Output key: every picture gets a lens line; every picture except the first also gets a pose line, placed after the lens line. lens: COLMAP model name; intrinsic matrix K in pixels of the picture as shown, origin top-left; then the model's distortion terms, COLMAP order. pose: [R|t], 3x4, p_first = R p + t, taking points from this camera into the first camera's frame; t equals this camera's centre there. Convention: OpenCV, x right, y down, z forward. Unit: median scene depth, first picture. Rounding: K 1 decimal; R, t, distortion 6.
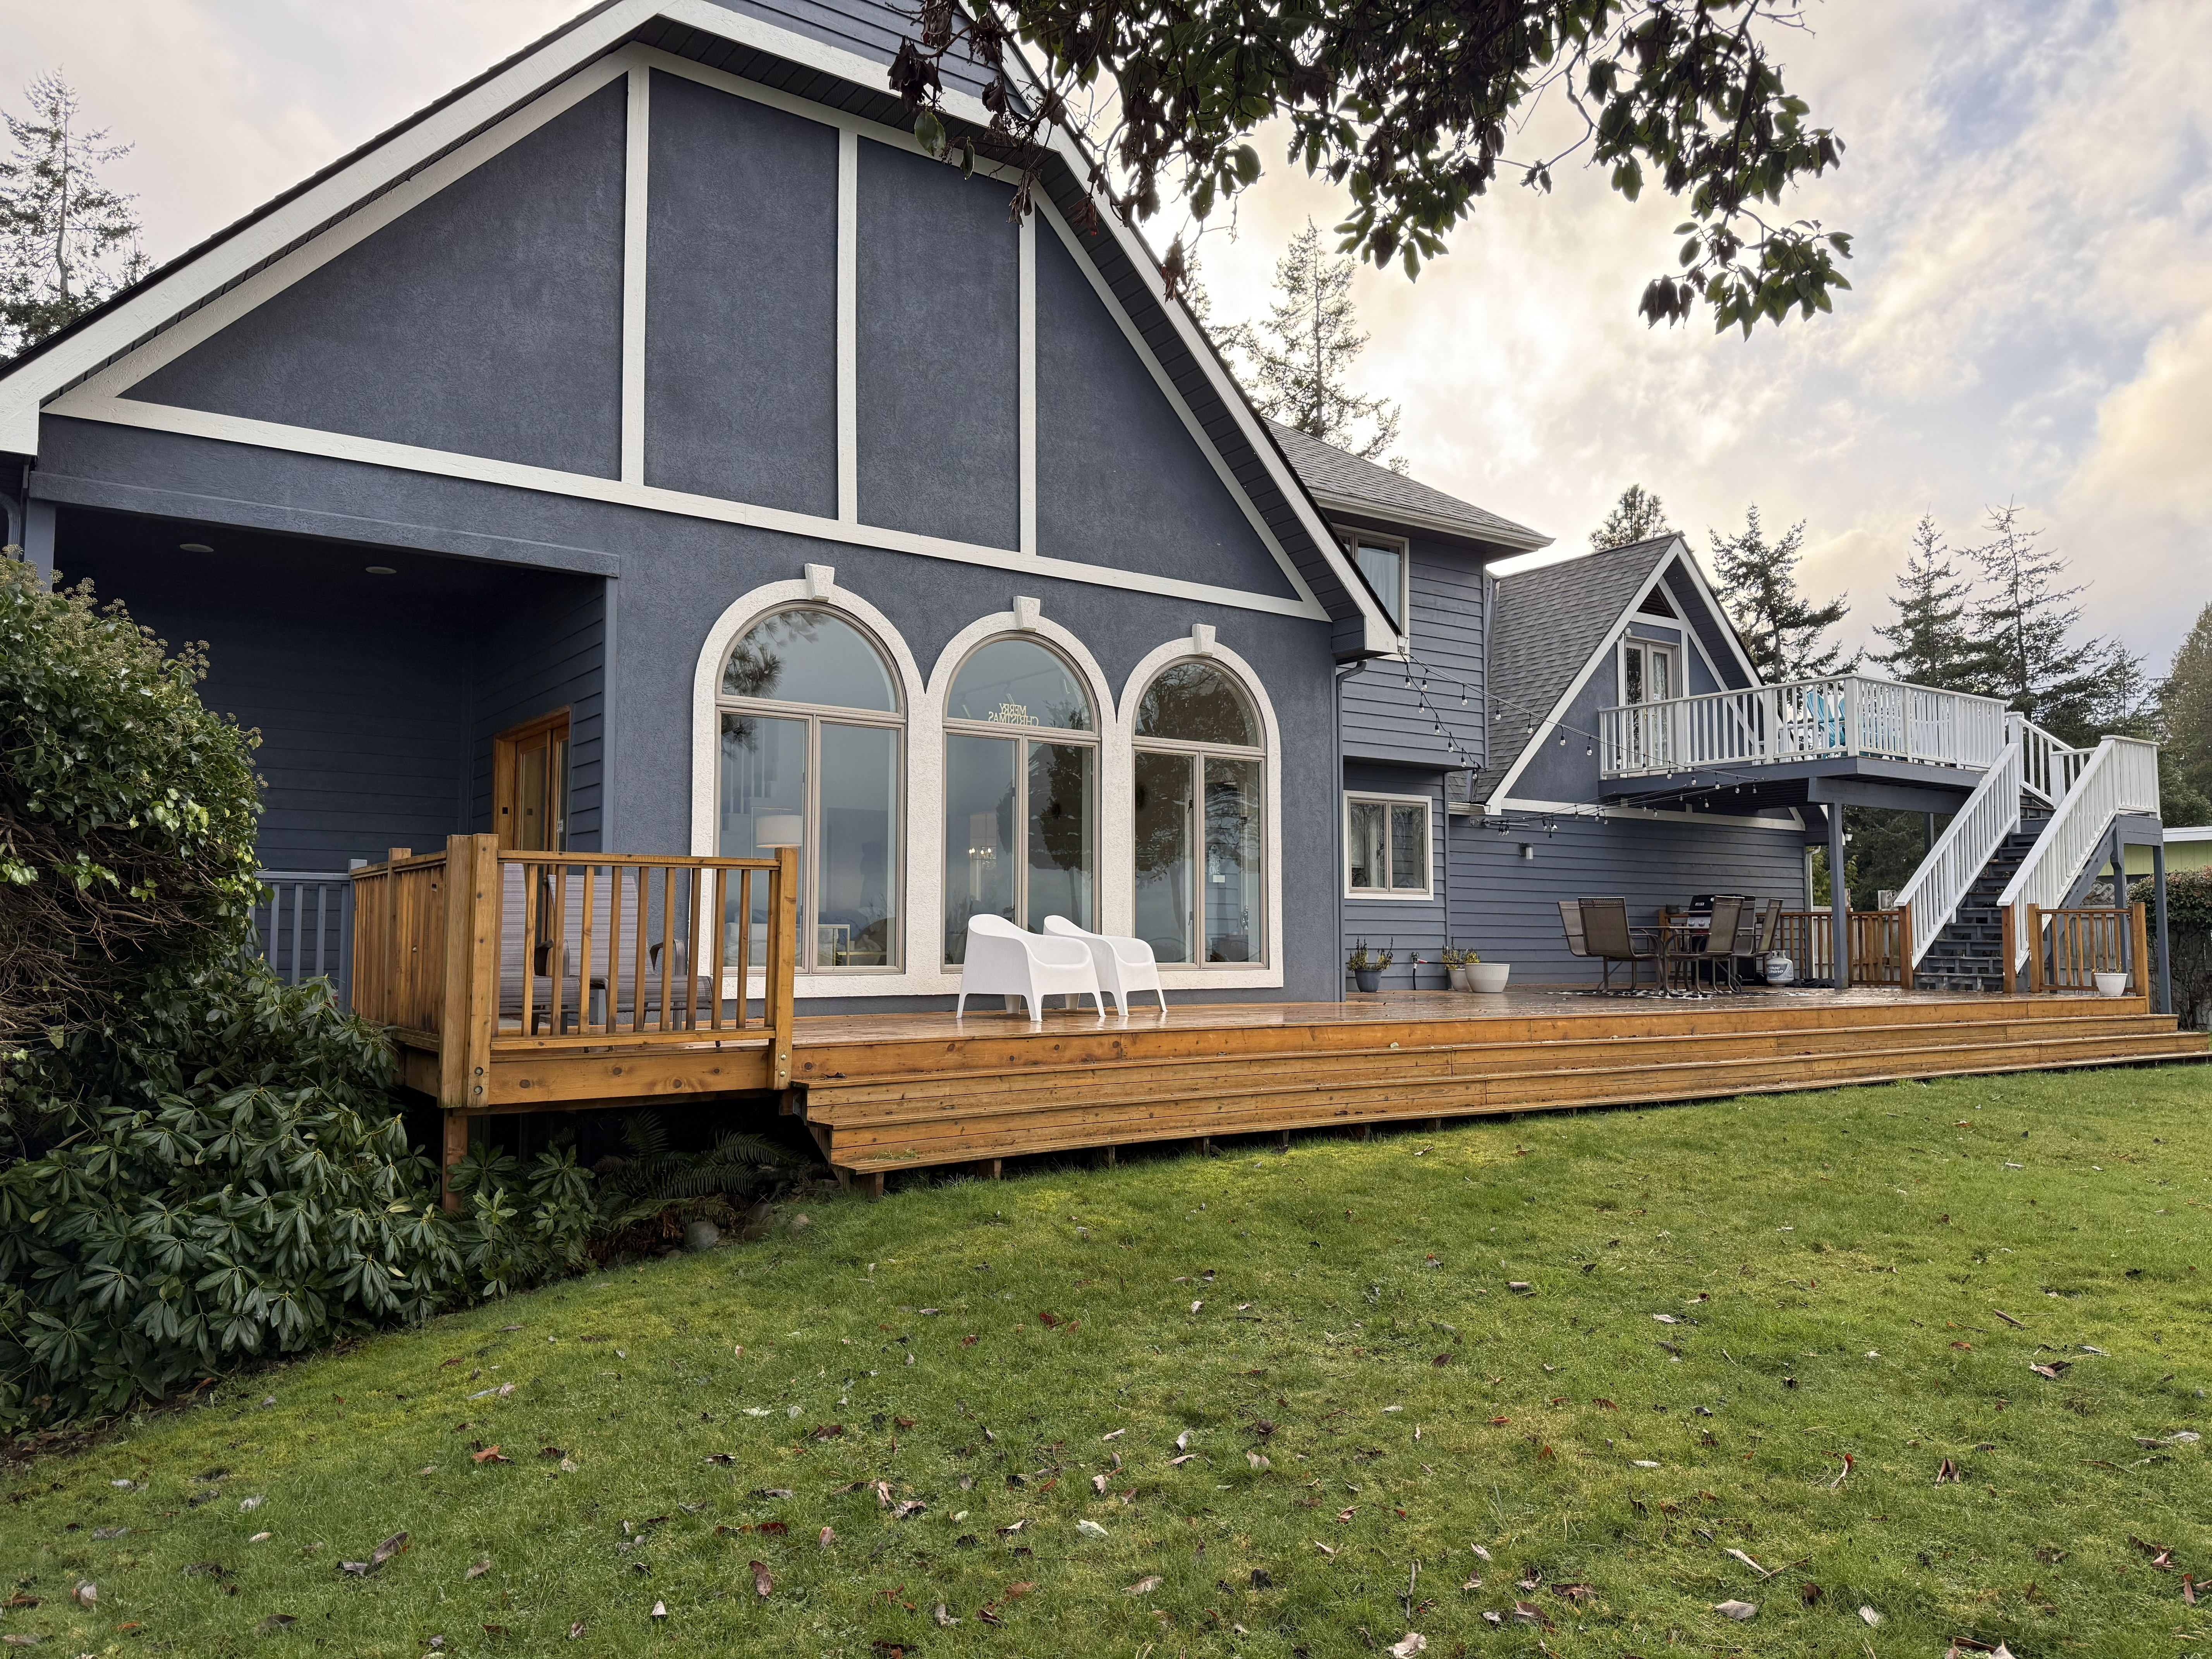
lens RADIAL K [[1546.1, 0, 1110.2], [0, 1546.1, 832.2], [0, 0, 1]] dist [0.079272, -0.095511]
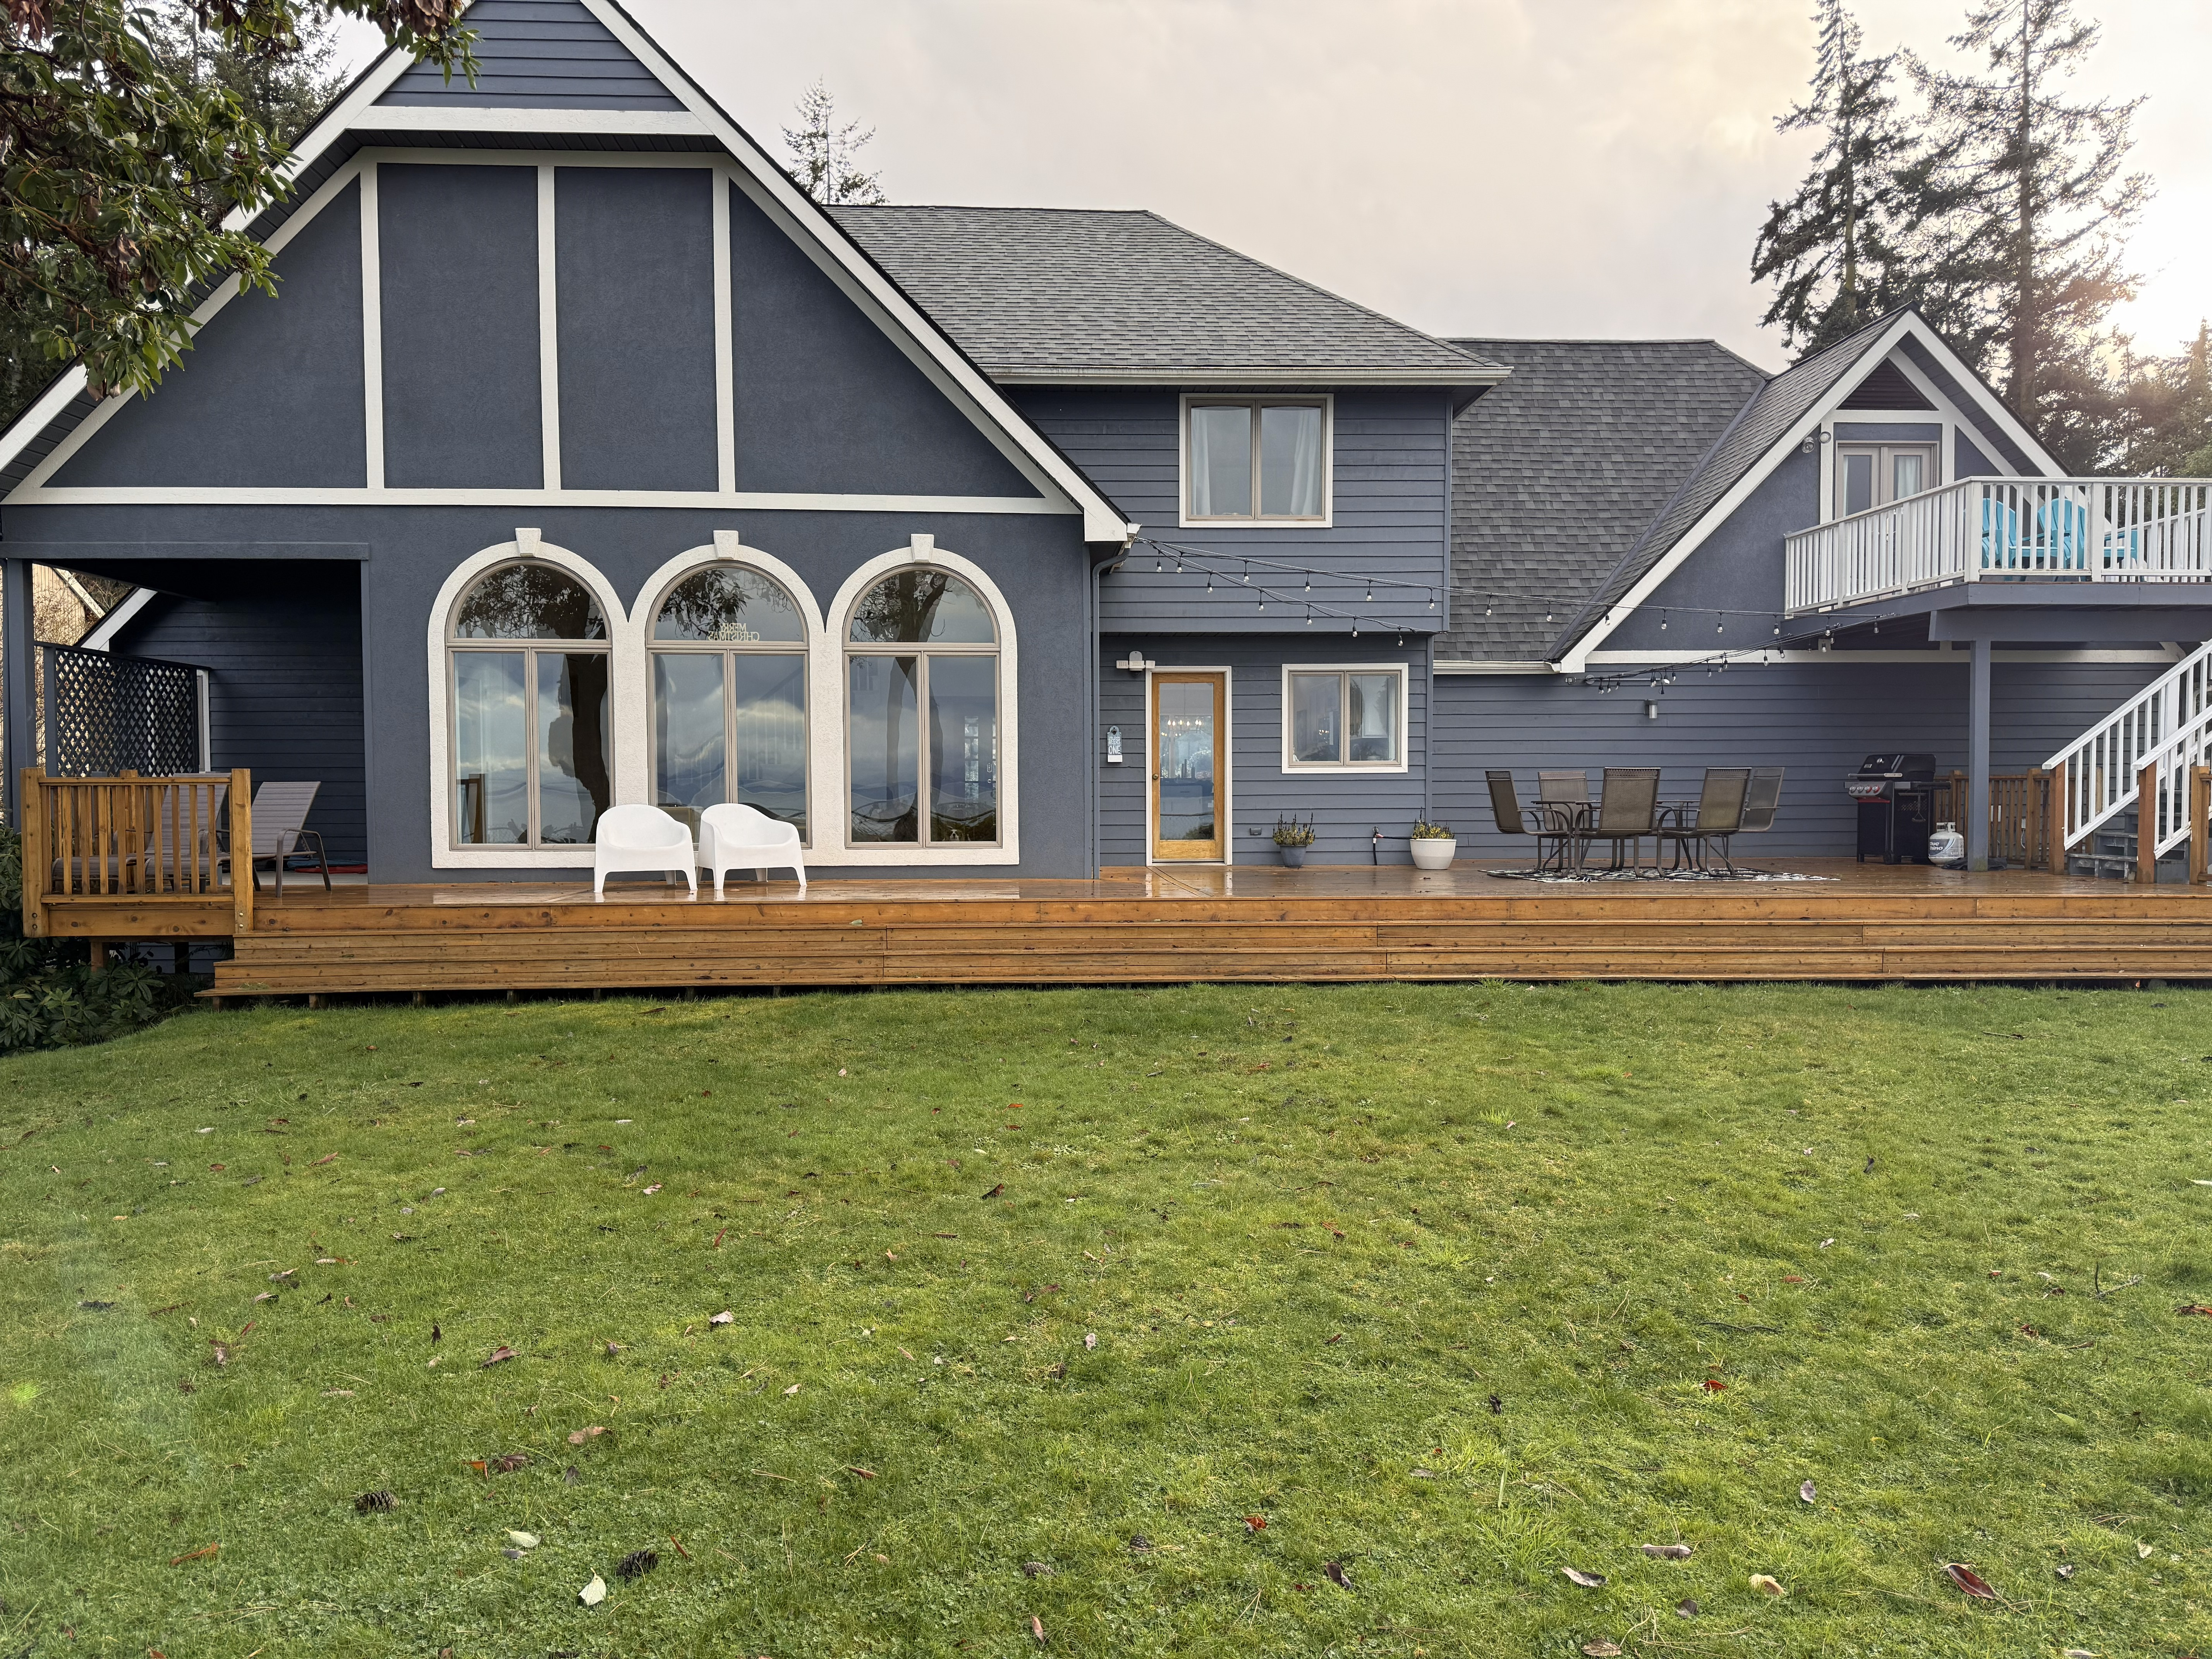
lens RADIAL K [[1546.1, 0, 1105.2], [0, 1546.1, 822.5], [0, 0, 1]] dist [0.079272, -0.095511]
pose [[0.845623, 0.011008, -0.533667, 0.812324], [0.040918, 0.995509, 0.085371, -0.020387], [0.532210, -0.094028, 0.841375, 0.140240]]
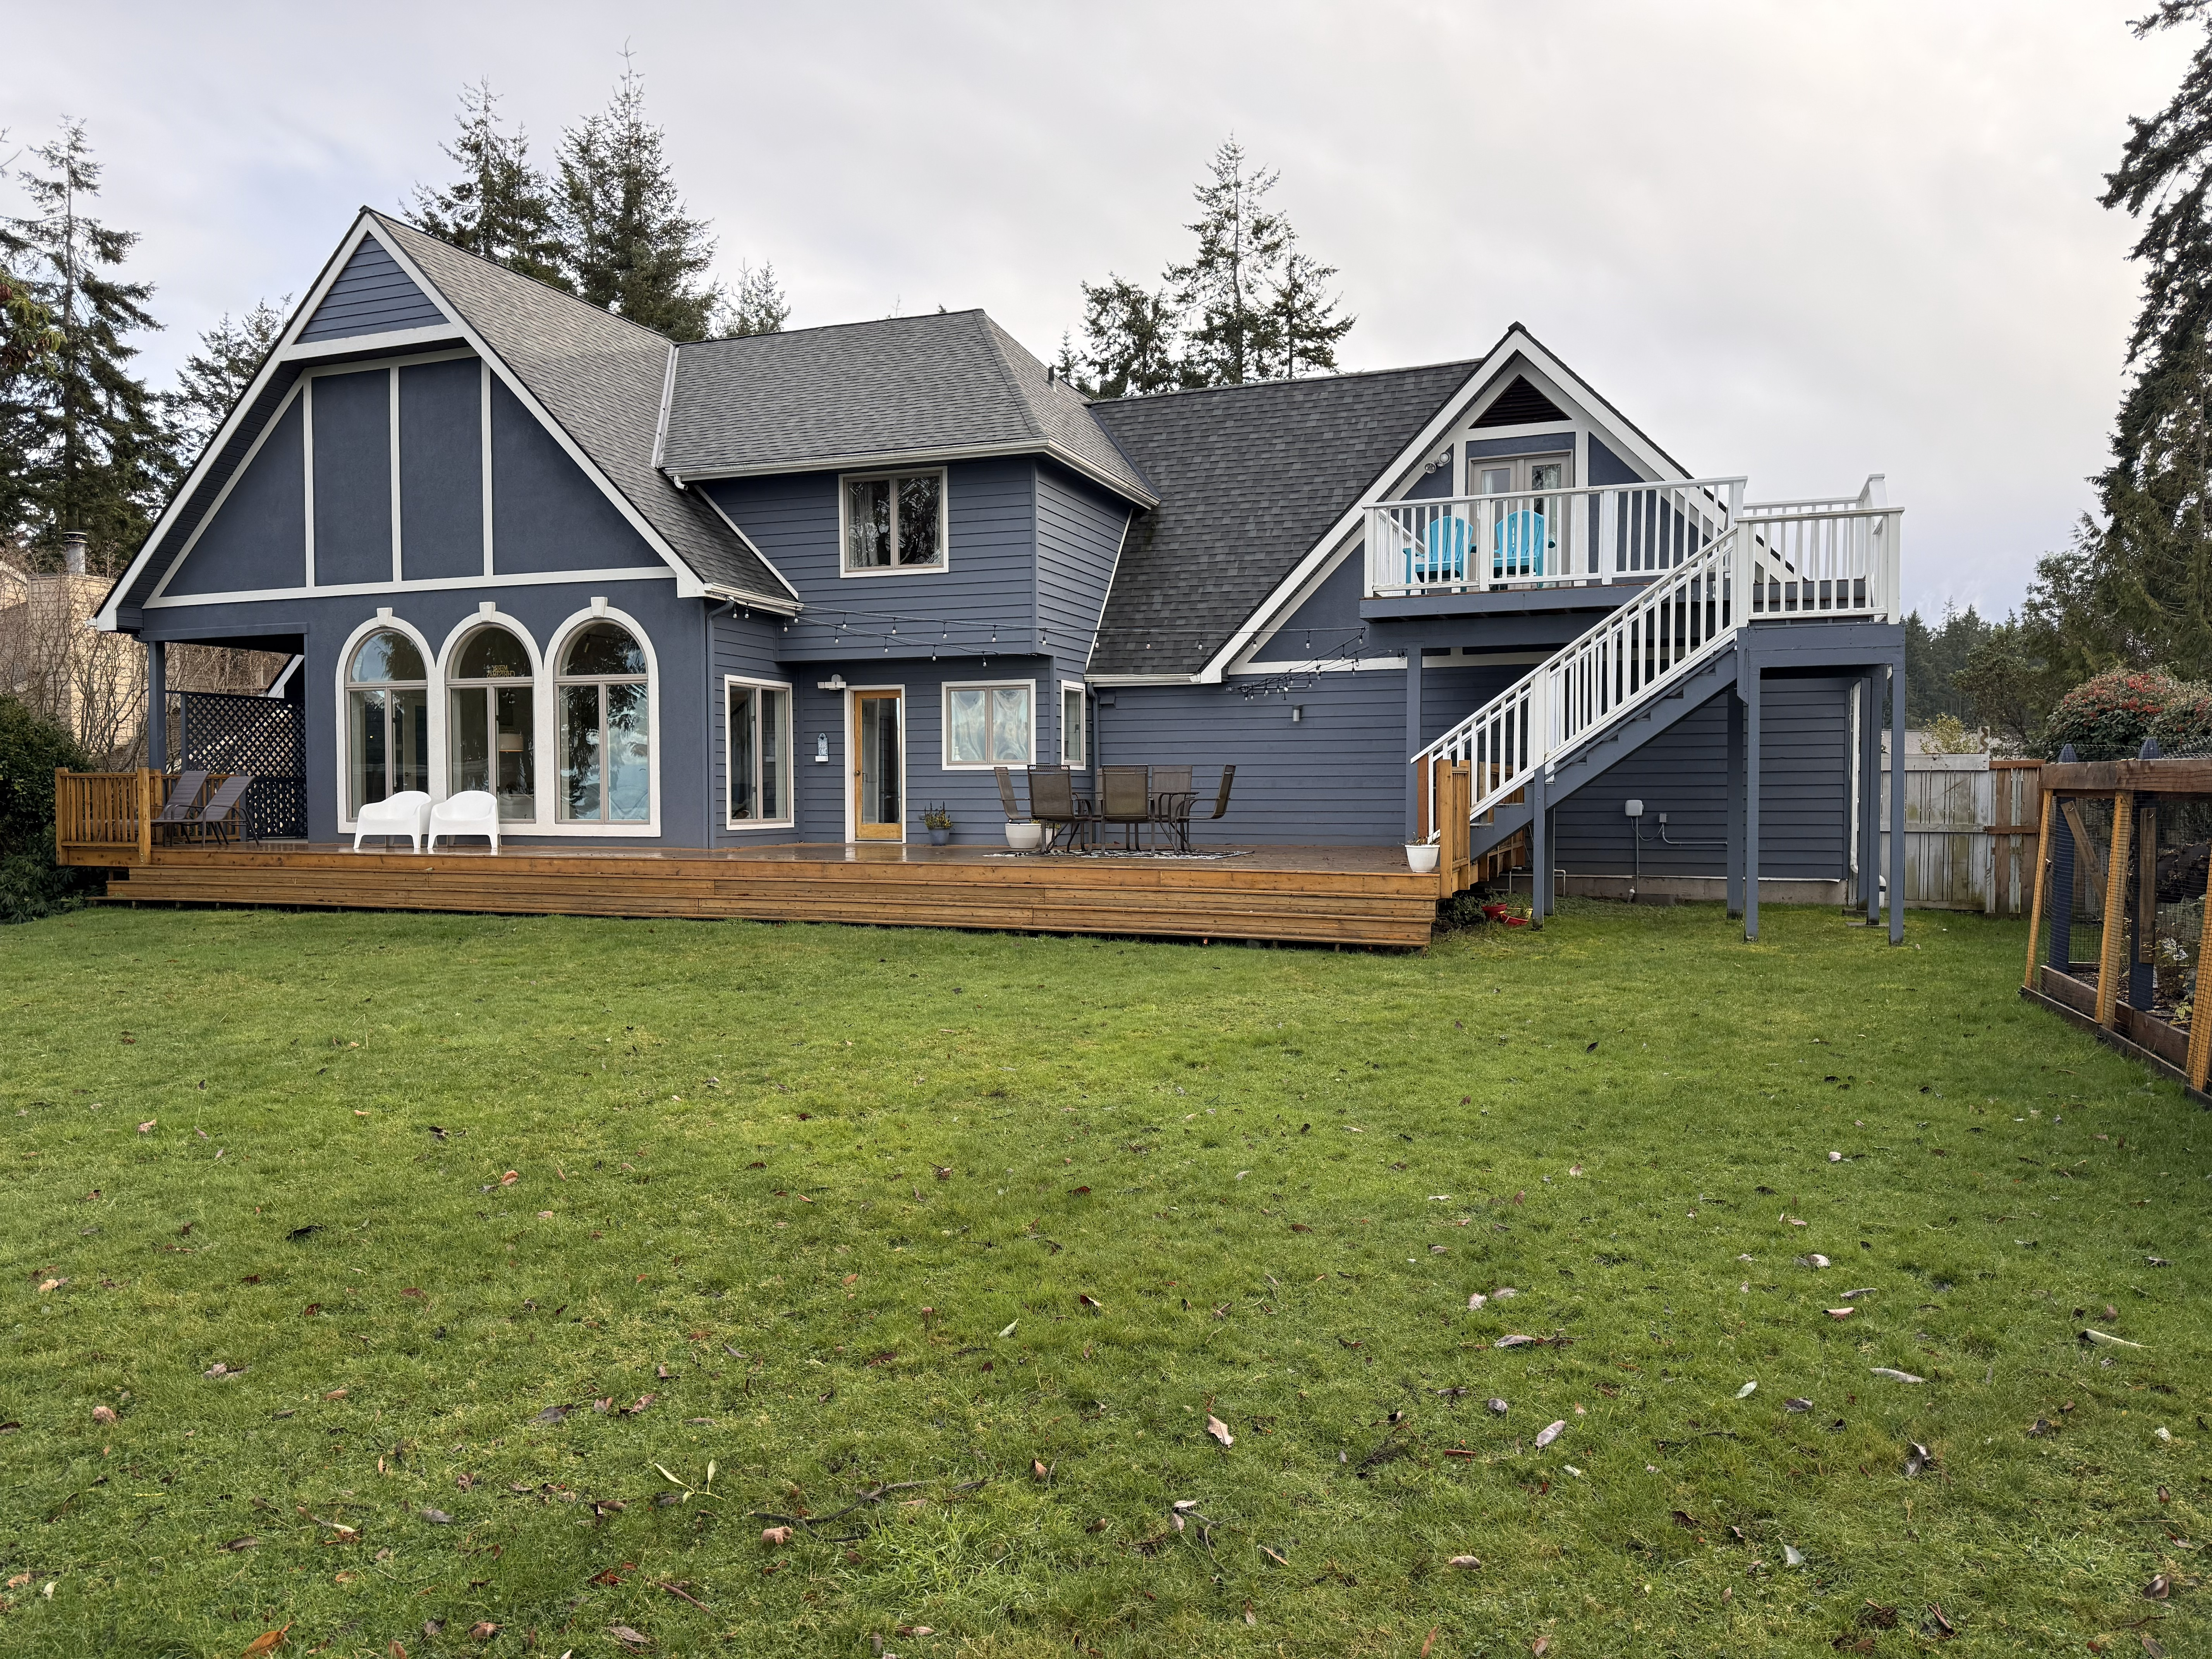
lens RADIAL K [[1546.1, 0, 1094.0], [0, 1546.1, 822.4], [0, 0, 1]] dist [0.079272, -0.095511]
pose [[0.549600, 0.016833, -0.835258, 1.728450], [0.061236, 0.996296, 0.060371, 0.025234], [0.833181, -0.084328, 0.546533, 0.592146]]
